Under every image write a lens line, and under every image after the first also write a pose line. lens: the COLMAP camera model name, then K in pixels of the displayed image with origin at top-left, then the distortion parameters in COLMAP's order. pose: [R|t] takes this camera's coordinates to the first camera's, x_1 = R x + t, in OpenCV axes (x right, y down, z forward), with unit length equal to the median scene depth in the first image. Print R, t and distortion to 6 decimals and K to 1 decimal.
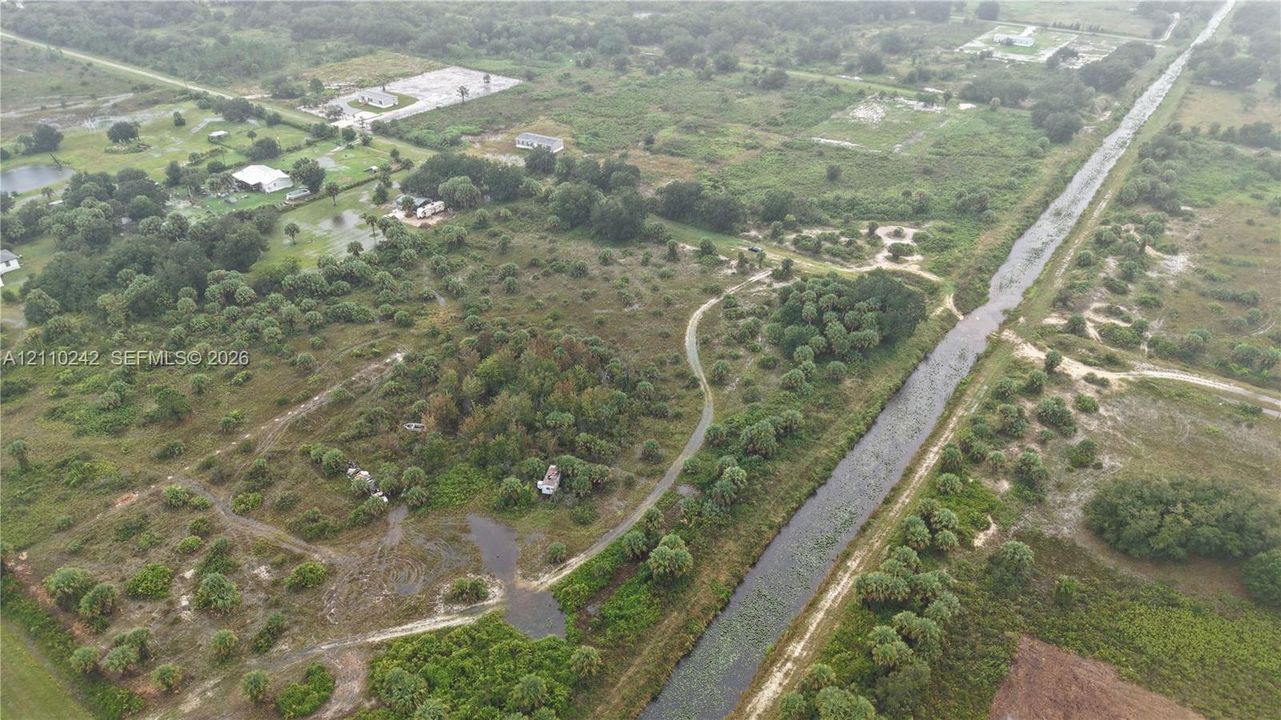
lens RADIAL K [[854.2, 0, 640.4], [0, 854.2, 365.1], [0, 0, 1]] dist [0.022291, -0.031510]
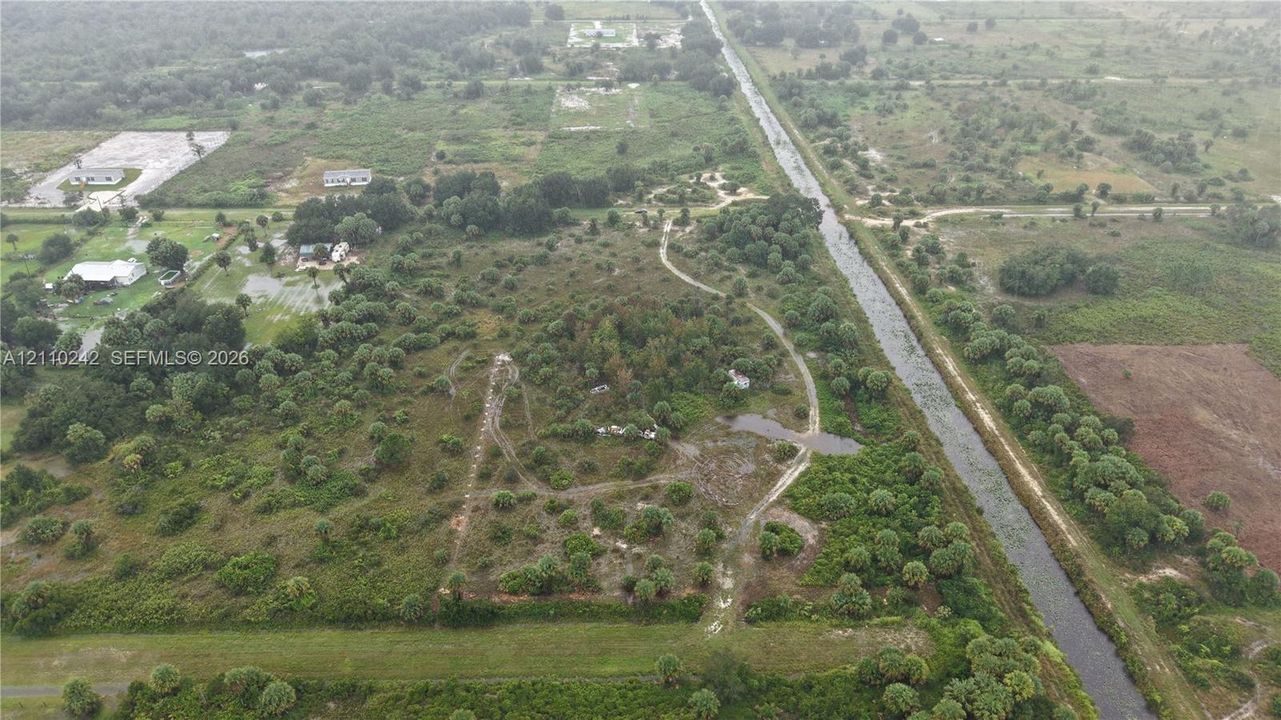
lens RADIAL K [[854.2, 0, 637.2], [0, 854.2, 371.9], [0, 0, 1]] dist [0.022291, -0.031510]
pose [[0.798237, -0.320654, 0.509901, -0.645269], [0.326223, 0.941769, 0.081543, -0.022989], [-0.506356, 0.101251, 0.856360, -0.023413]]
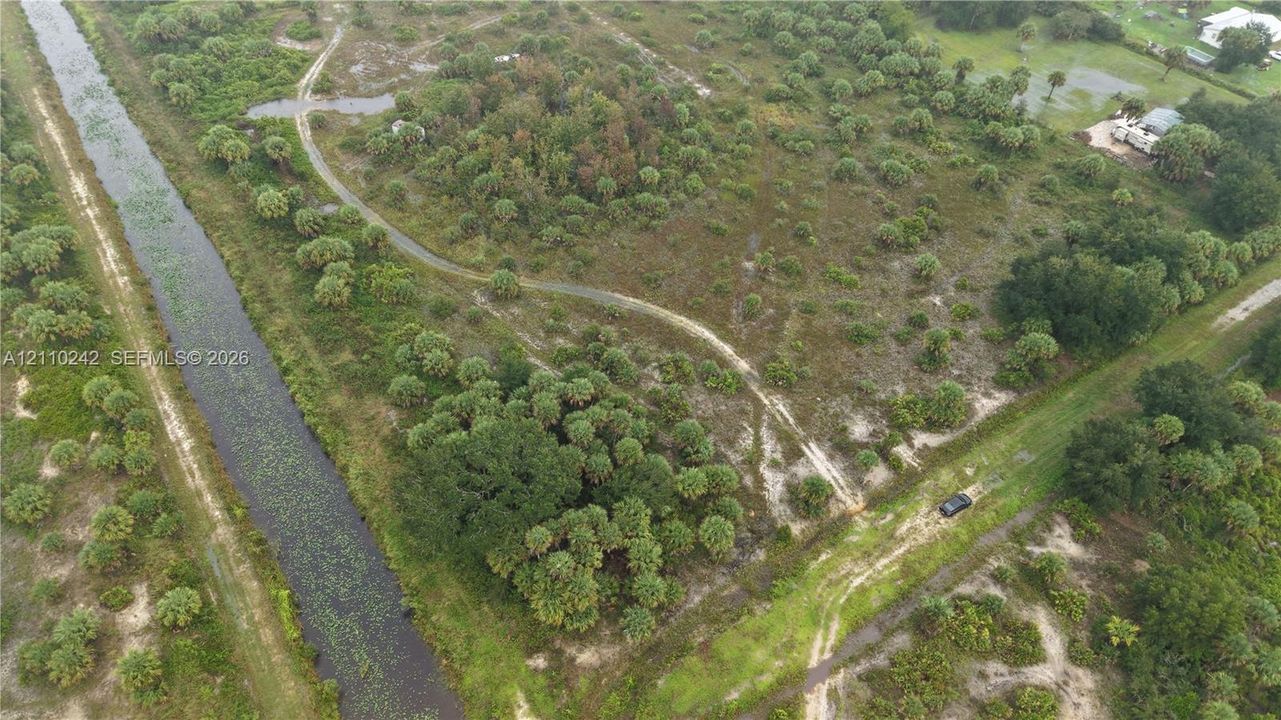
lens RADIAL K [[854.2, 0, 638.7], [0, 854.2, 363.7], [0, 0, 1]] dist [0.022291, -0.031510]
pose [[-0.342538, 0.653186, -0.675290, 0.484230], [-0.522867, 0.464636, 0.714649, -0.438757], [0.780563, 0.597881, 0.182374, 0.868707]]
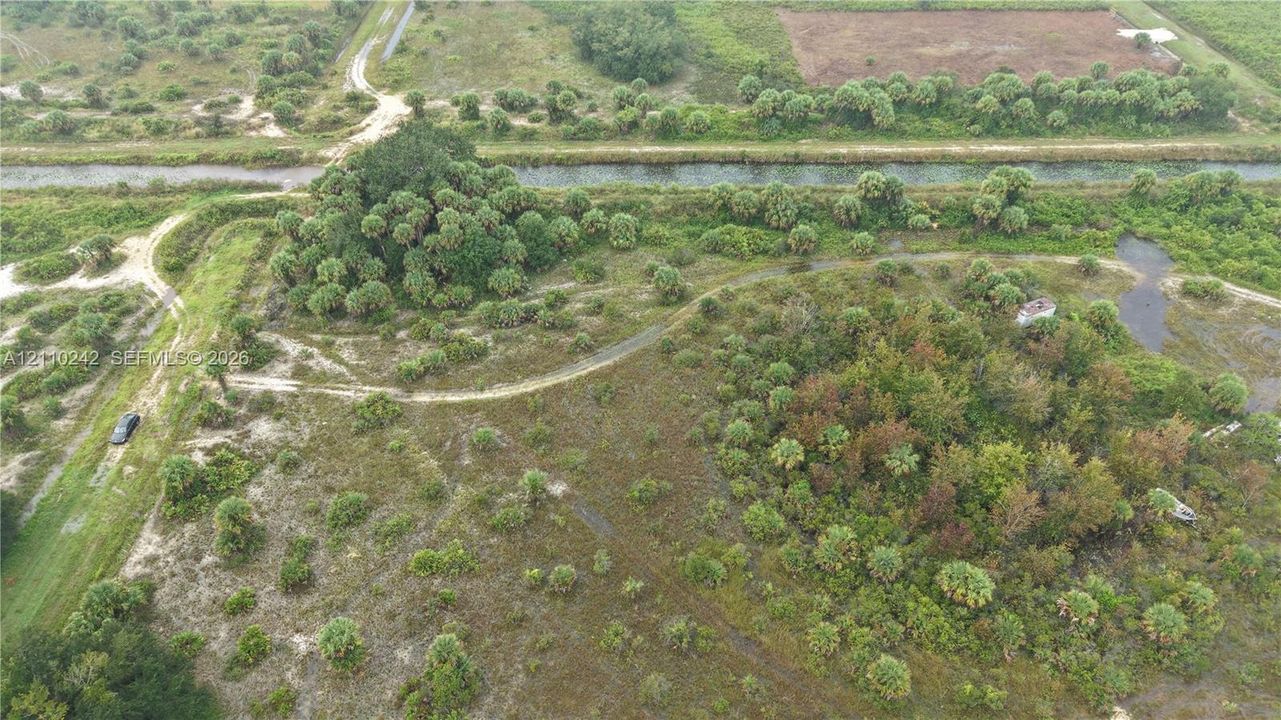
lens RADIAL K [[854.2, 0, 638.9], [0, 854.2, 364.8], [0, 0, 1]] dist [0.022291, -0.031510]
pose [[-0.601777, -0.524690, 0.602134, -0.268953], [0.412613, 0.441273, 0.796887, -0.421729], [-0.683824, 0.727996, -0.049054, 0.949540]]
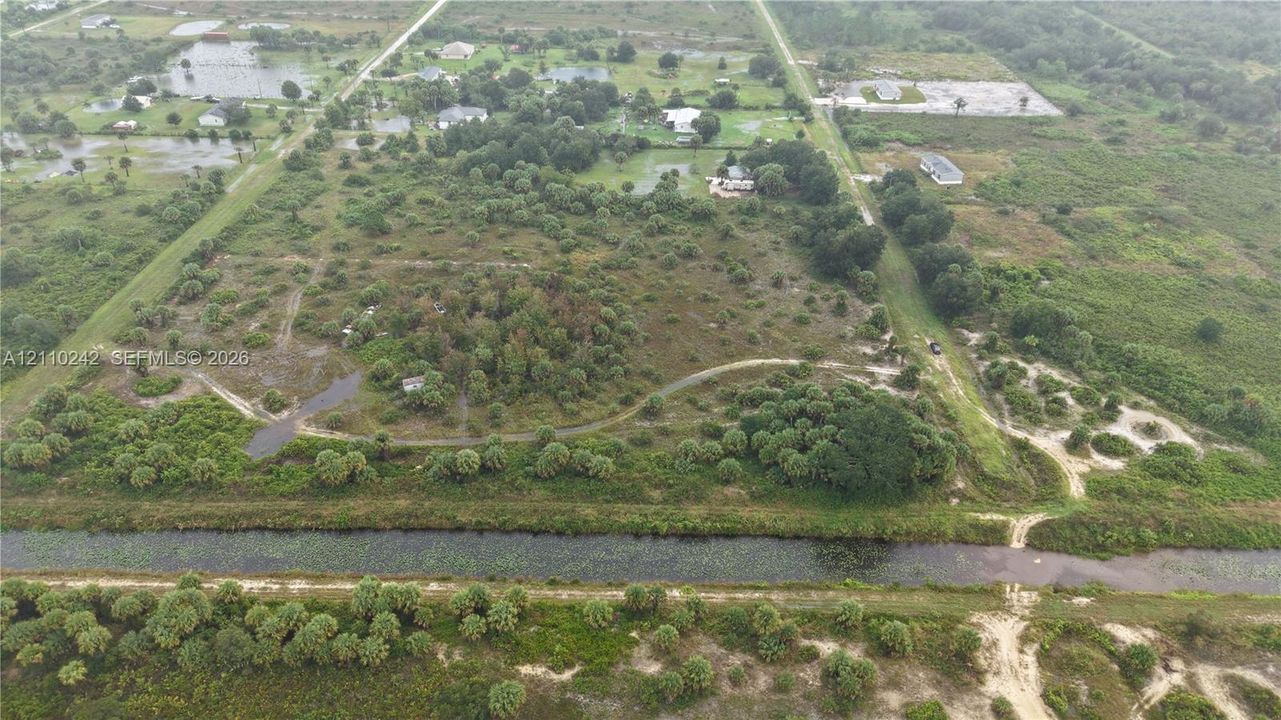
lens RADIAL K [[854.2, 0, 638.5], [0, 854.2, 362.2], [0, 0, 1]] dist [0.022291, -0.031510]
pose [[0.567748, 0.452630, -0.687596, 0.605191], [-0.450026, 0.870064, 0.201159, -0.182883], [0.689303, 0.195229, 0.697672, 0.294857]]
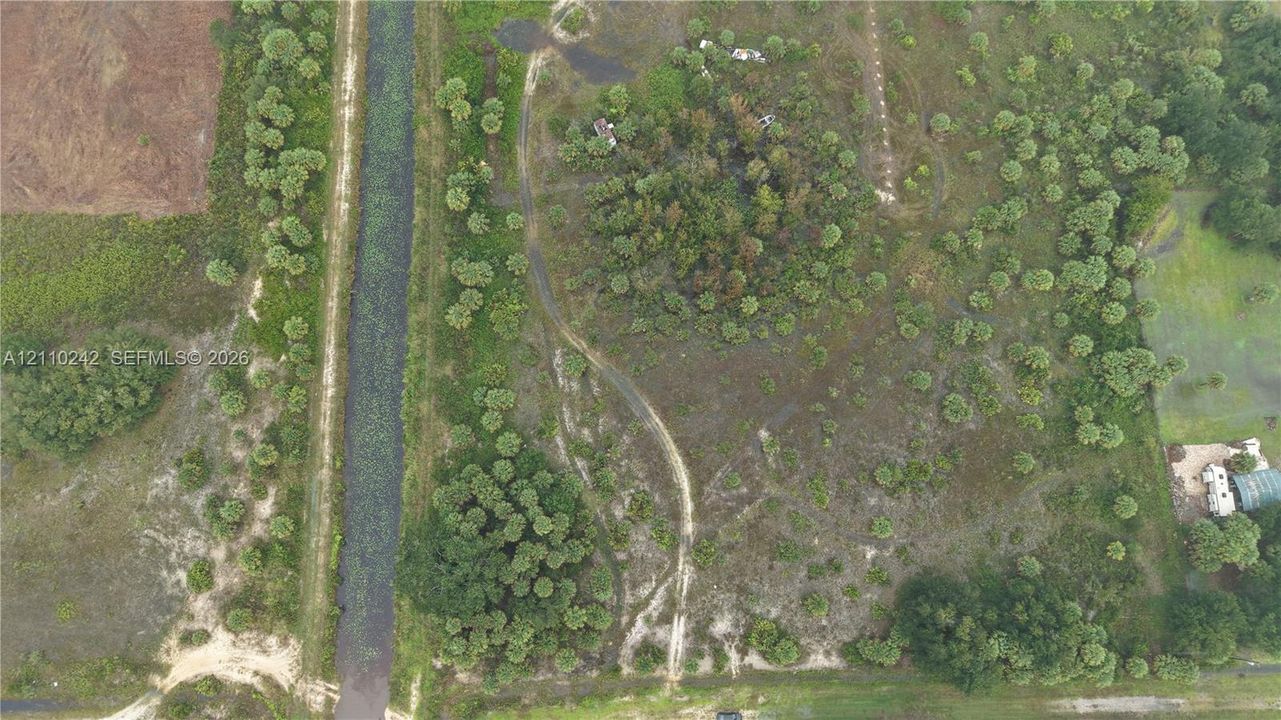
lens RADIAL K [[854.2, 0, 645.9], [0, 854.2, 359.9], [0, 0, 1]] dist [0.022291, -0.031510]
pose [[-0.797072, 0.577431, -0.176778, 0.163387], [-0.348638, -0.200989, 0.915454, -0.710663], [0.493080, 0.791314, 0.361517, 0.623532]]
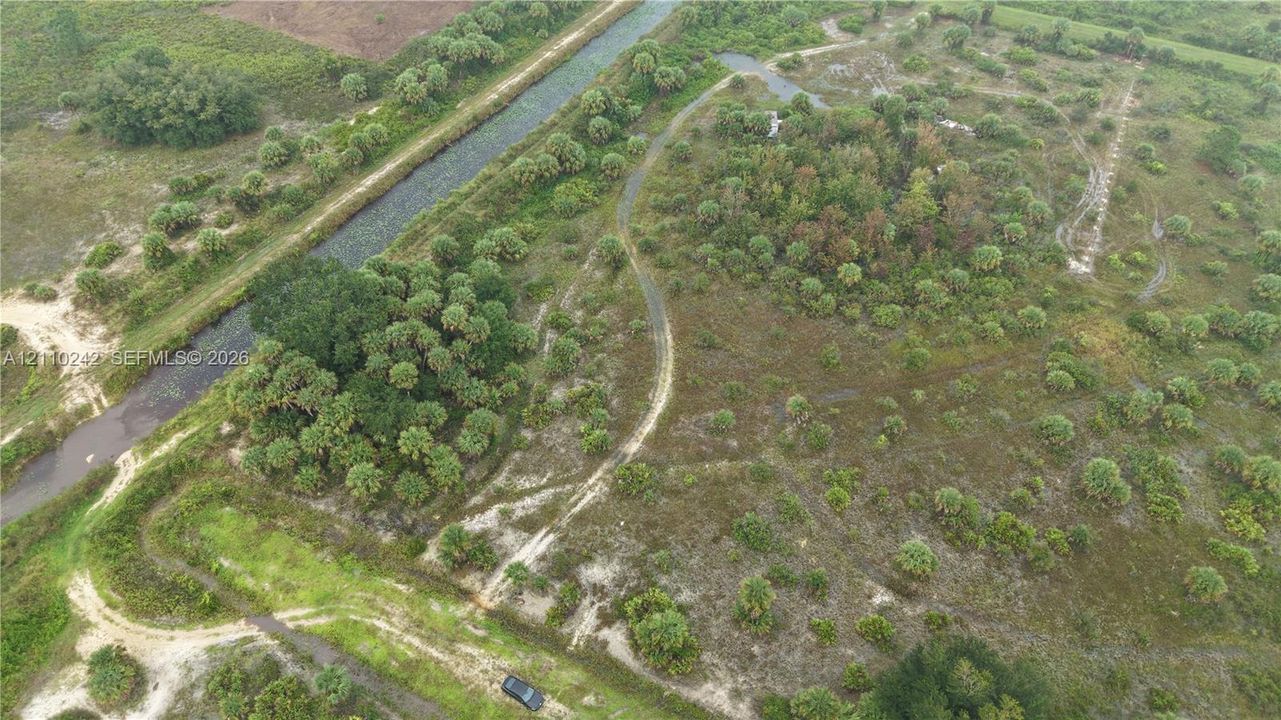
lens RADIAL K [[854.2, 0, 642.1], [0, 854.2, 364.6], [0, 0, 1]] dist [0.022291, -0.031510]
pose [[-0.991205, 0.071265, -0.111505, 0.133575], [-0.092740, 0.226992, 0.969471, -0.567422], [0.094400, 0.971286, -0.218387, 1.085252]]
